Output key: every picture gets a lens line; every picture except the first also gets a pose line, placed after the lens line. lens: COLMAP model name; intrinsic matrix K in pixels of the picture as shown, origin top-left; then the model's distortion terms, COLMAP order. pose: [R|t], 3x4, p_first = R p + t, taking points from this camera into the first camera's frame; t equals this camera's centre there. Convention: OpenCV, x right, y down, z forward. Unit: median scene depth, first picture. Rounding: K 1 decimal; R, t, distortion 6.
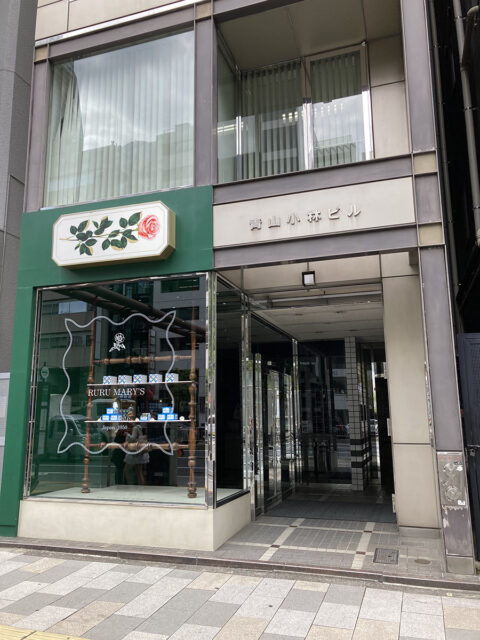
lens RADIAL K [[516.6, 0, 238.9], [0, 516.6, 319.7], [0, 0, 1]] dist [0.010892, -0.027379]
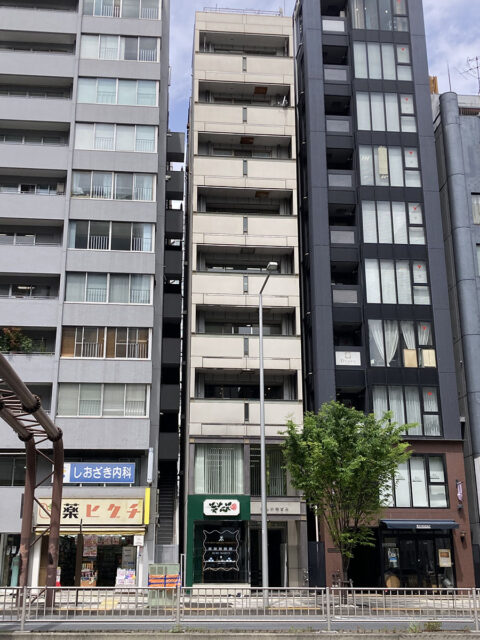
lens RADIAL K [[764.3, 0, 238.8], [0, 764.3, 319.6], [0, 0, 1]] dist [0.031413, 0.000000]
pose [[0.912538, 0.139936, 0.384307, -2.358733], [-0.087567, 0.984705, -0.150628, -0.655739], [-0.399508, 0.103802, 0.910834, -4.003436]]
